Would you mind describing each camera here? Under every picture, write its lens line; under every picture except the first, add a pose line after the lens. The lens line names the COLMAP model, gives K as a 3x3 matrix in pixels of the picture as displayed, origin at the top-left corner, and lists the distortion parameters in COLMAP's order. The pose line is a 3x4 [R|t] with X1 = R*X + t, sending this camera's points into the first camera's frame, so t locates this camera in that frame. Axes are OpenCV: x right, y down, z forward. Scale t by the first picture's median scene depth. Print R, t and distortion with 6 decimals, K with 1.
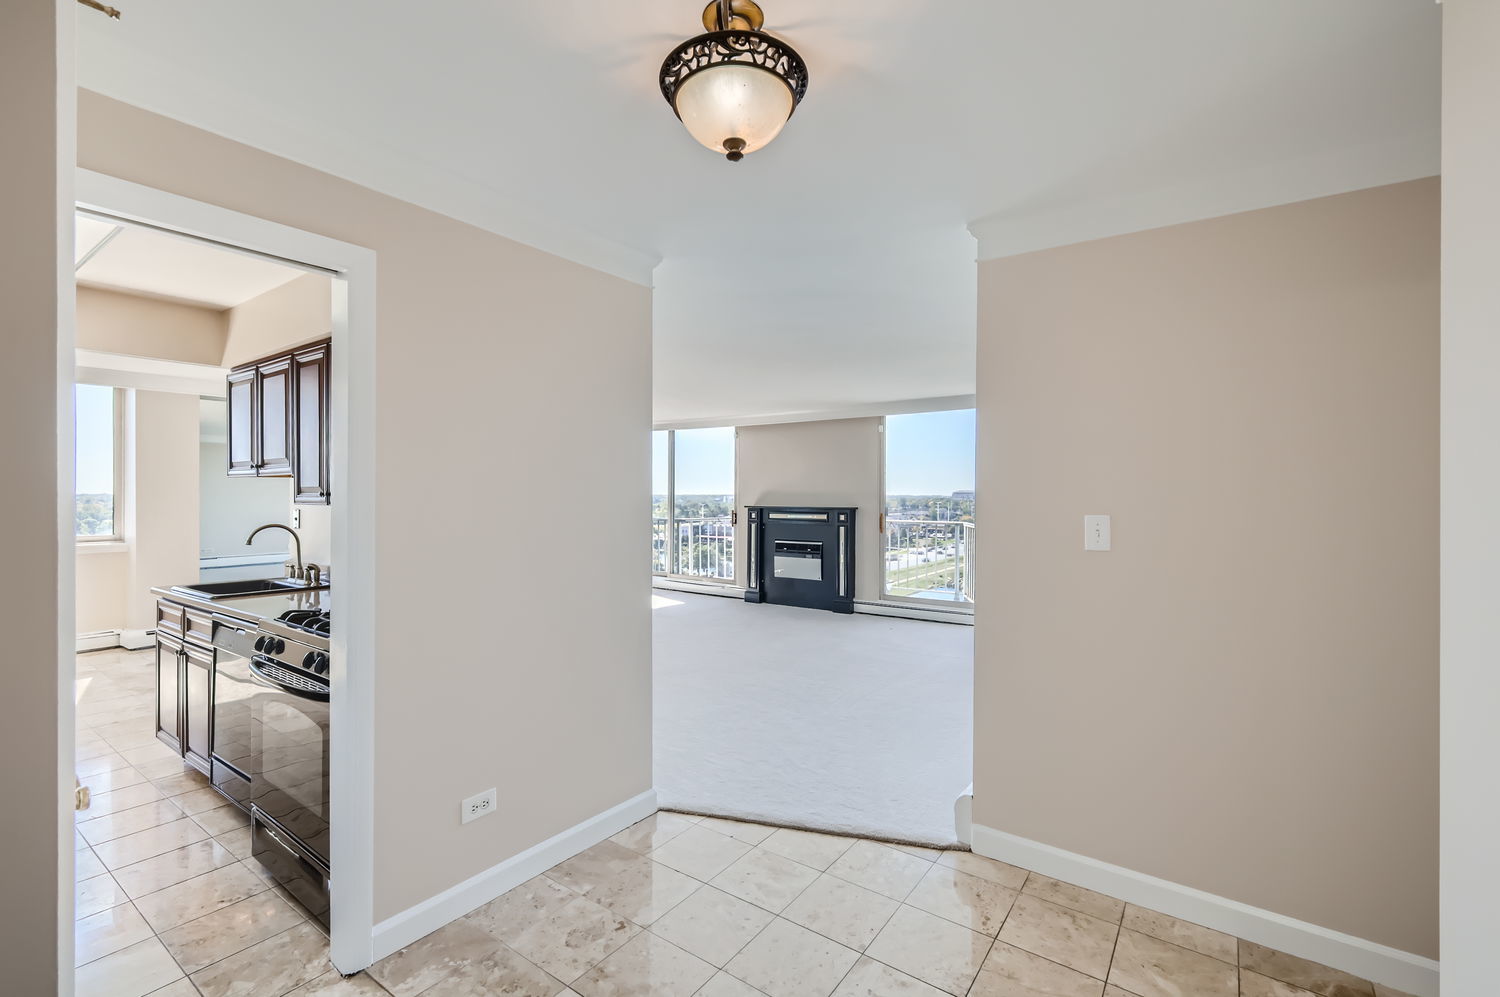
lens RADIAL K [[665.8, 0, 752.5], [0, 665.8, 498.6], [0, 0, 1]] dist [0.004740, -0.001229]
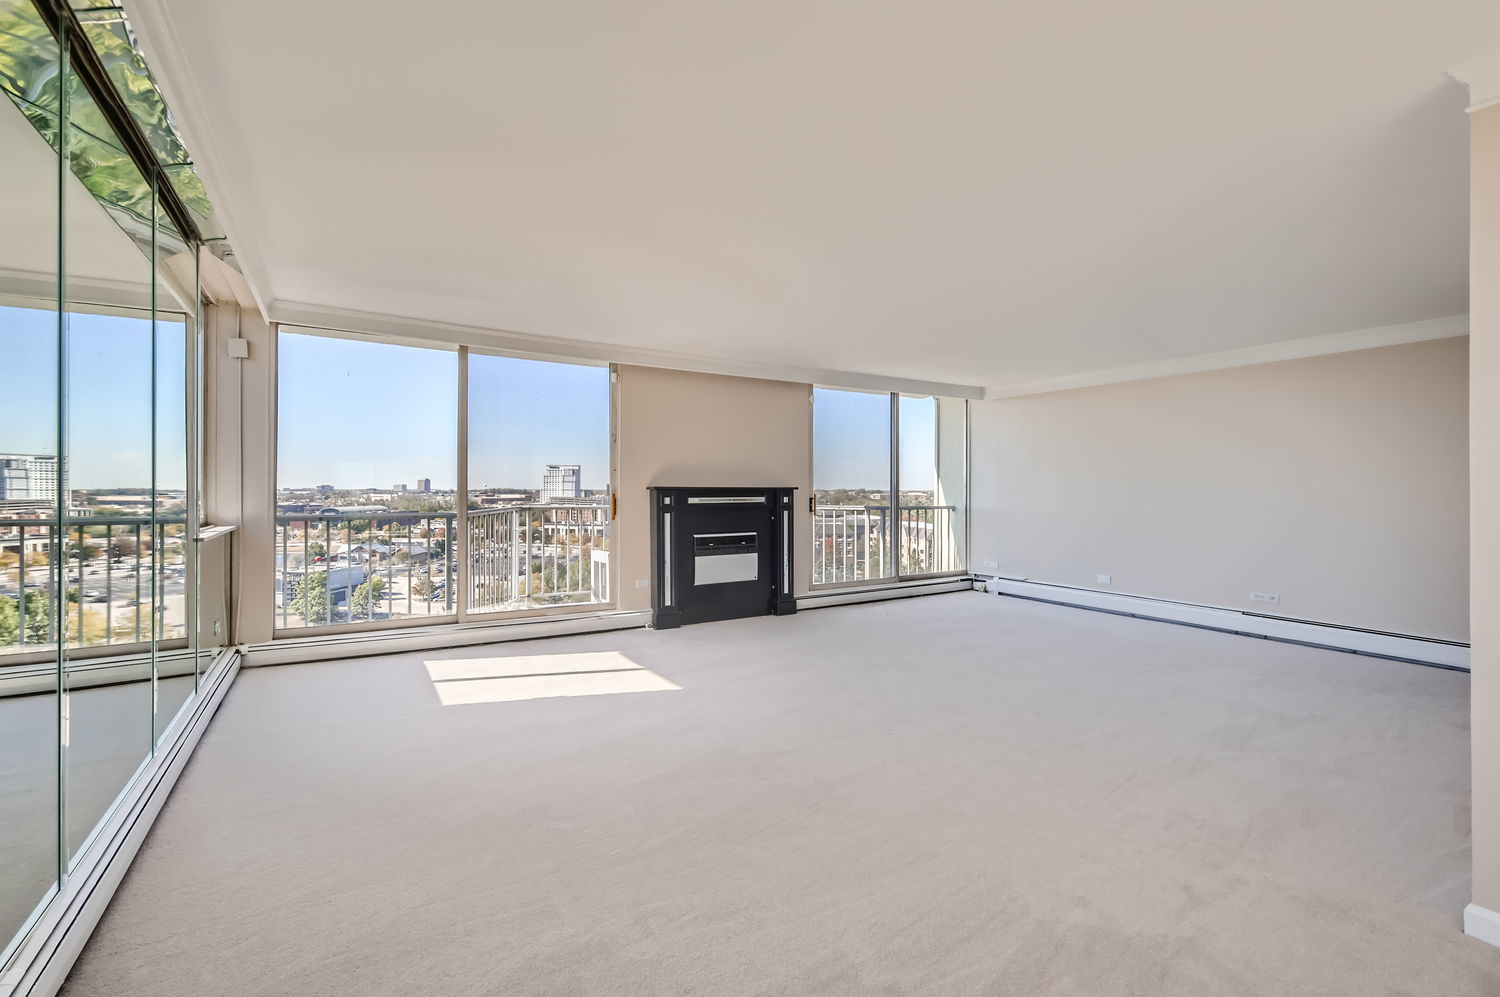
lens RADIAL K [[665.8, 0, 749.6], [0, 665.8, 486.0], [0, 0, 1]] dist [0.004740, -0.001229]
pose [[0.374461, 0.004409, 0.927232, -0.641307], [0.003871, 0.999973, -0.006319, 0.016018], [-0.927234, 0.005956, 0.374434, 0.715683]]
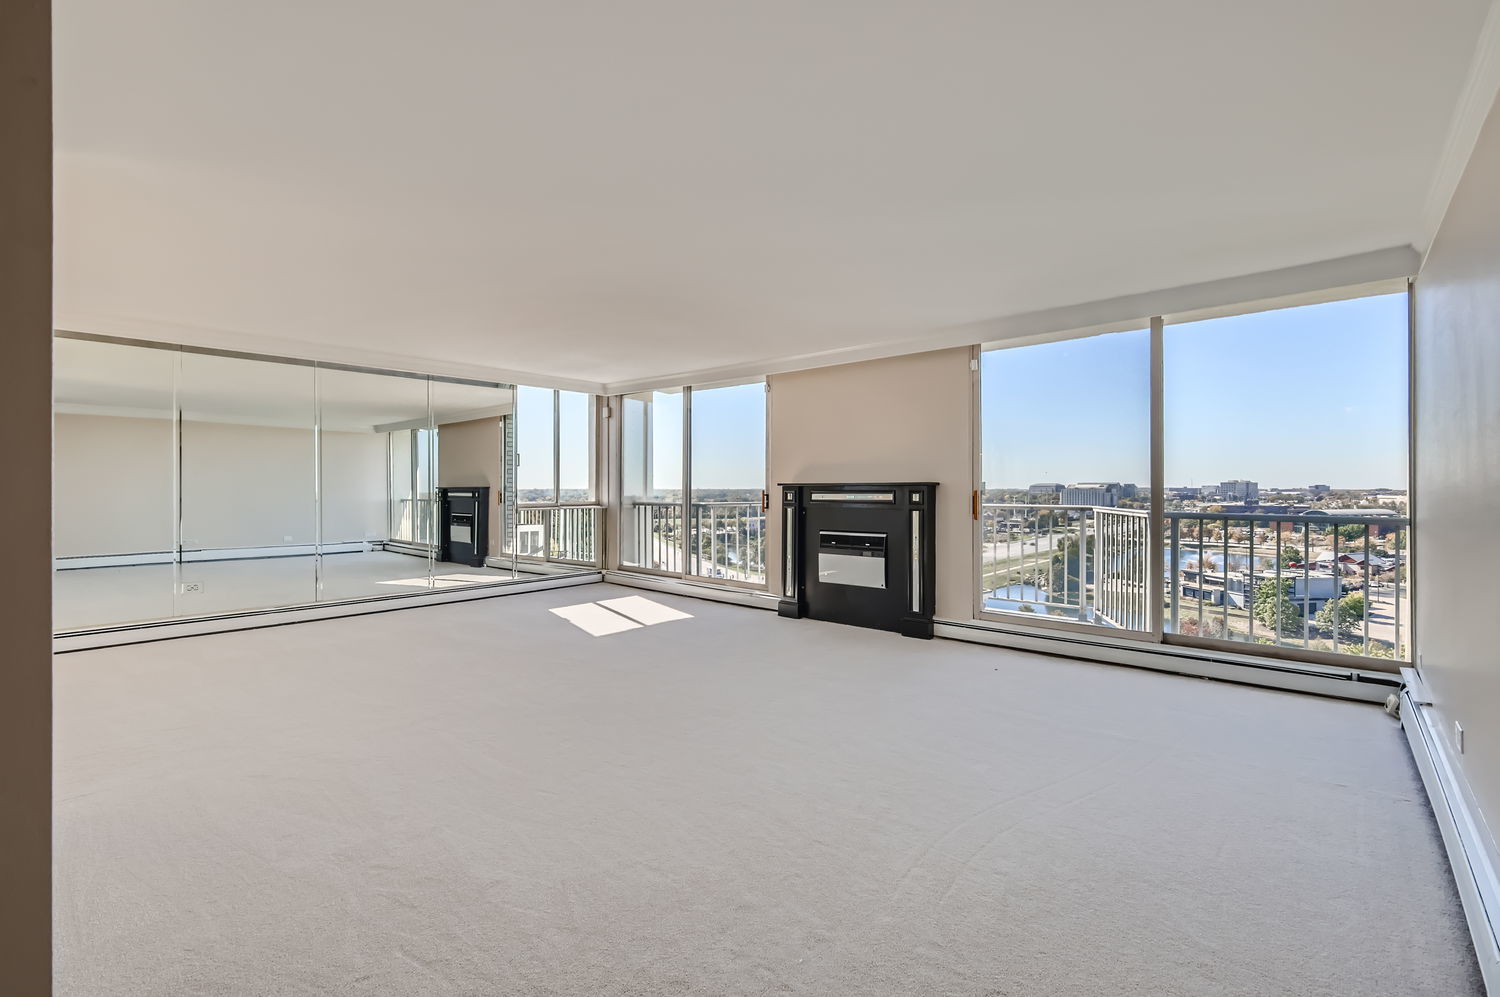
lens RADIAL K [[665.8, 0, 759.1], [0, 665.8, 489.0], [0, 0, 1]] dist [0.004740, -0.001229]
pose [[0.995705, -0.000601, -0.092577, 0.037349], [0.000089, 0.999985, -0.005528, 0.022943], [0.092579, 0.005496, 0.995690, 0.300363]]
